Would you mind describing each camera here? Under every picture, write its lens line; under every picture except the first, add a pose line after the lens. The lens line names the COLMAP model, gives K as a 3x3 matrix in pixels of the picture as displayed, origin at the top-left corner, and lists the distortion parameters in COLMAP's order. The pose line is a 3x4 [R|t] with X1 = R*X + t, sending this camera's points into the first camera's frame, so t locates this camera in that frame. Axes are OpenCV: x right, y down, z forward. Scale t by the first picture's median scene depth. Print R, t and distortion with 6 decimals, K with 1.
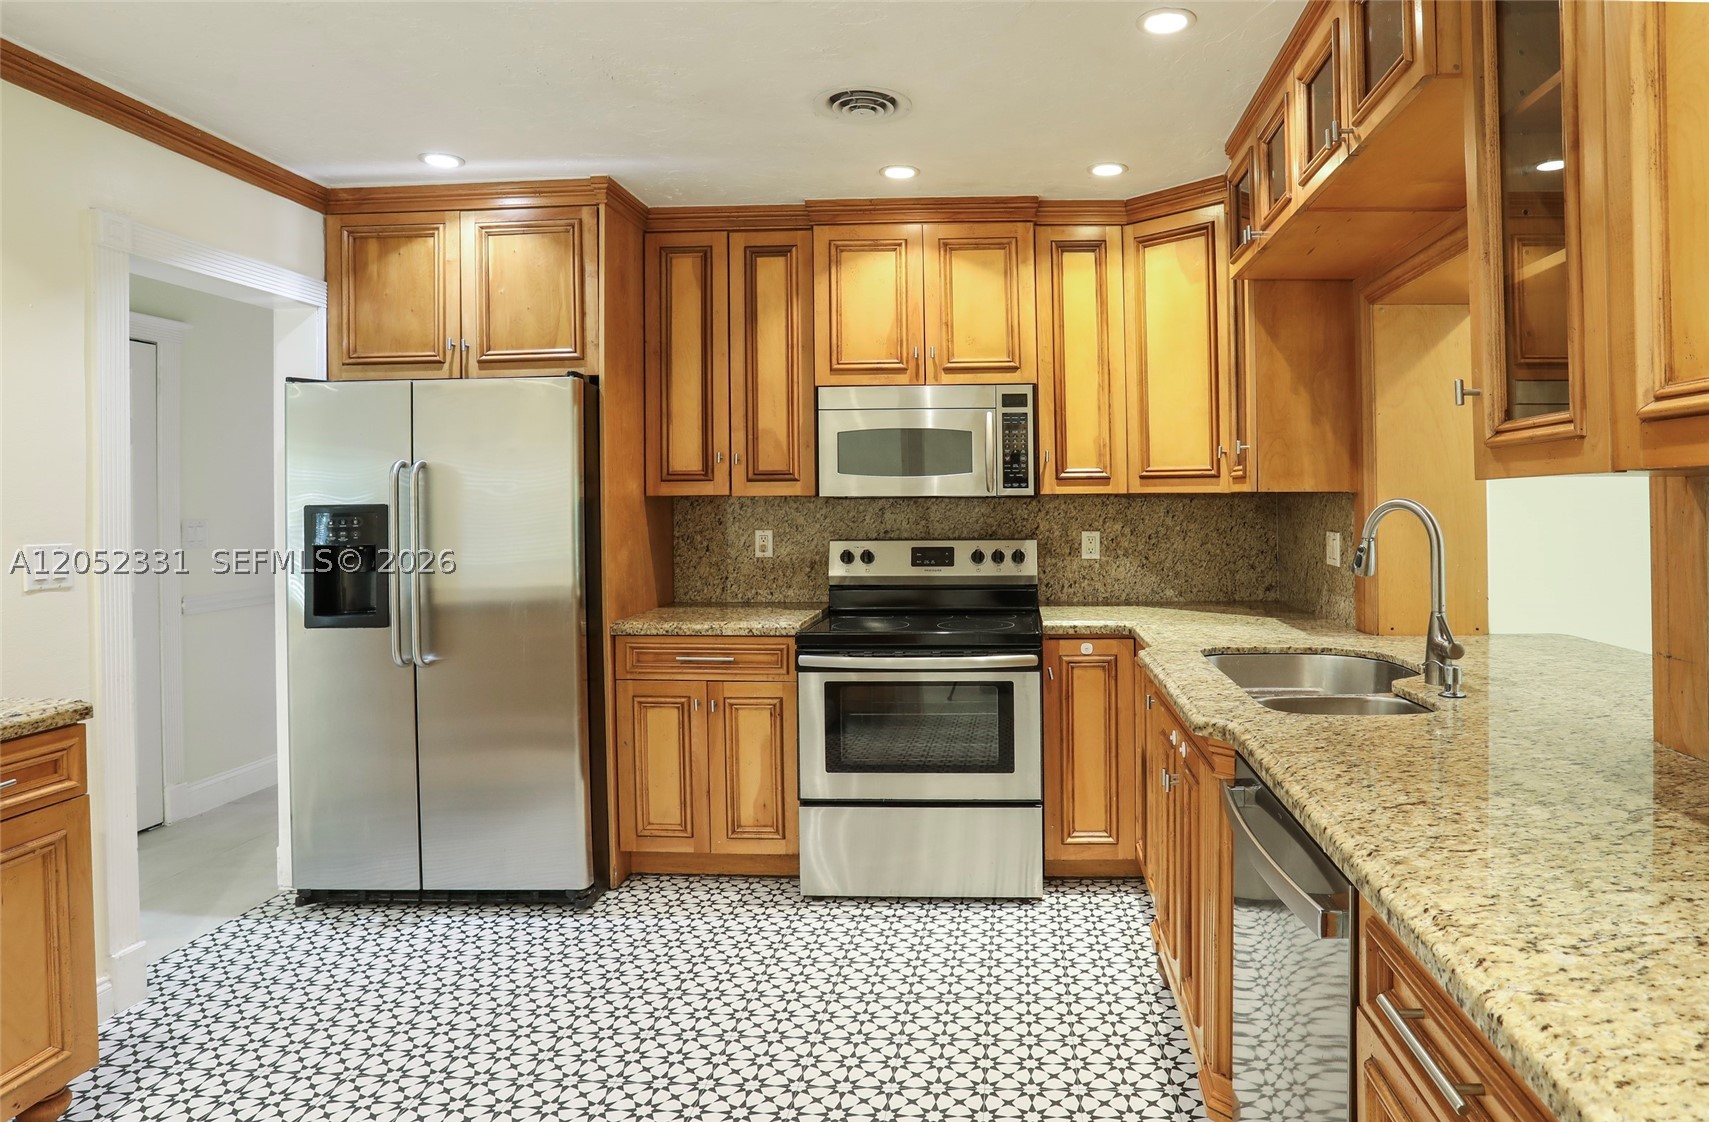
lens RADIAL K [[1054.2, 0, 854.5], [0, 1054.2, 561.0], [0, 0, 1]] dist [-0.044139, 0.000258]
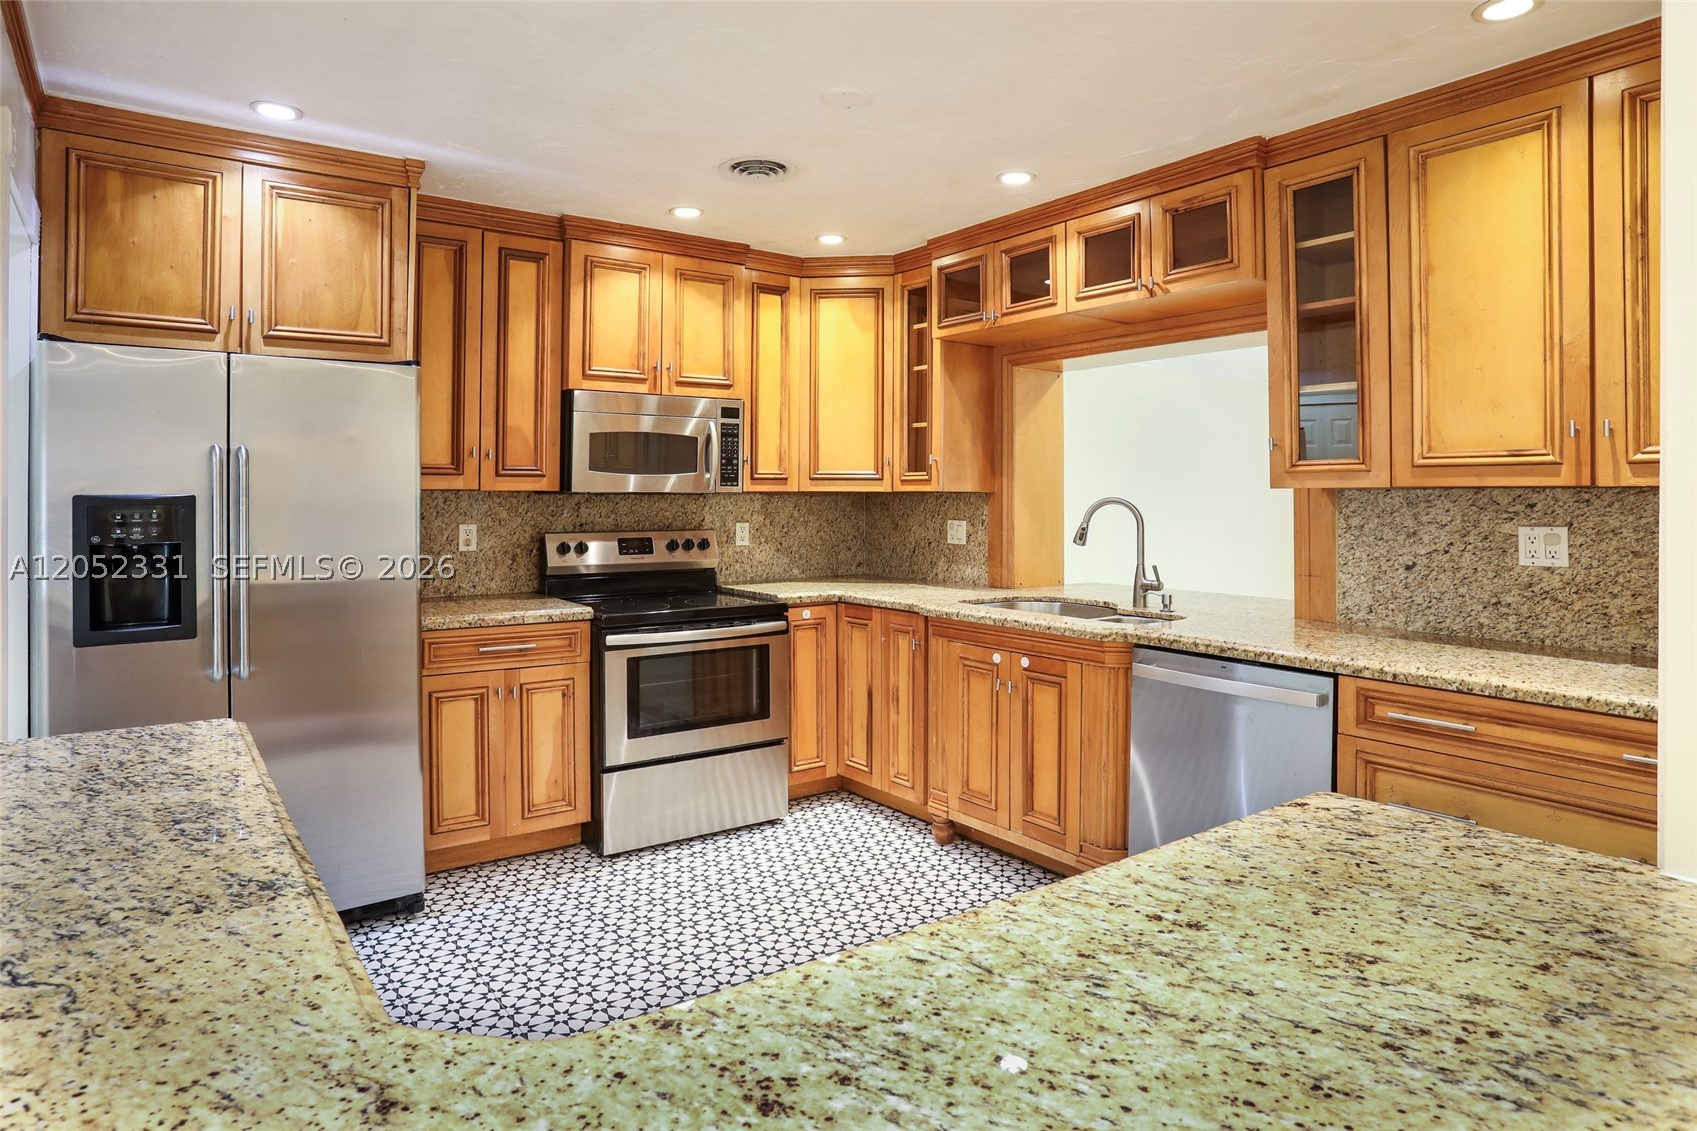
lens RADIAL K [[998.7, 0, 848.5], [0, 998.7, 565.5], [0, 0, 1]] dist [-0.046678, 0.026300]
pose [[0.781344, -0.034300, 0.623157, -0.462080], [0.029031, 0.999405, 0.018610, 0.003811], [-0.623425, 0.003550, 0.781875, 0.030218]]
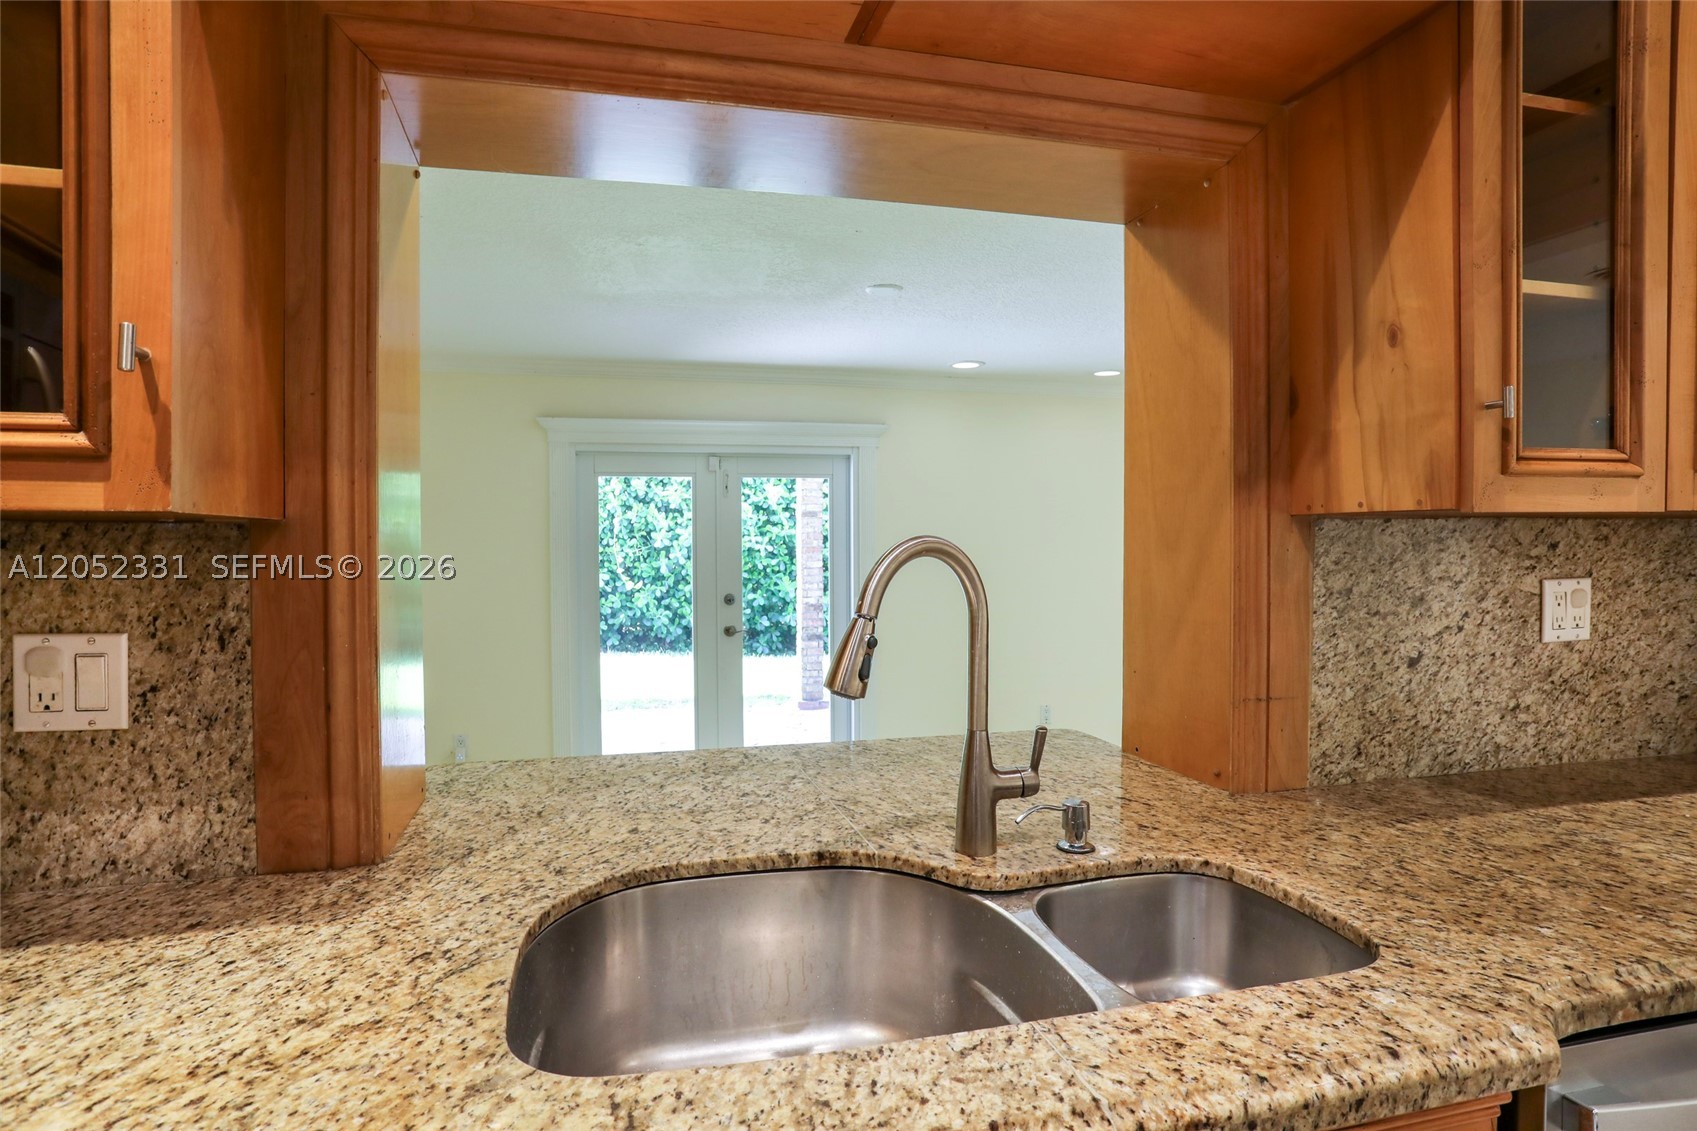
lens RADIAL K [[998.7, 0, 848.5], [0, 998.7, 565.5], [0, 0, 1]] dist [-0.046678, 0.026300]
pose [[-0.261894, -0.014452, 0.964989, 0.057580], [0.062685, 0.997522, 0.031952, -0.040269], [-0.963059, 0.068859, -0.260339, 0.749702]]
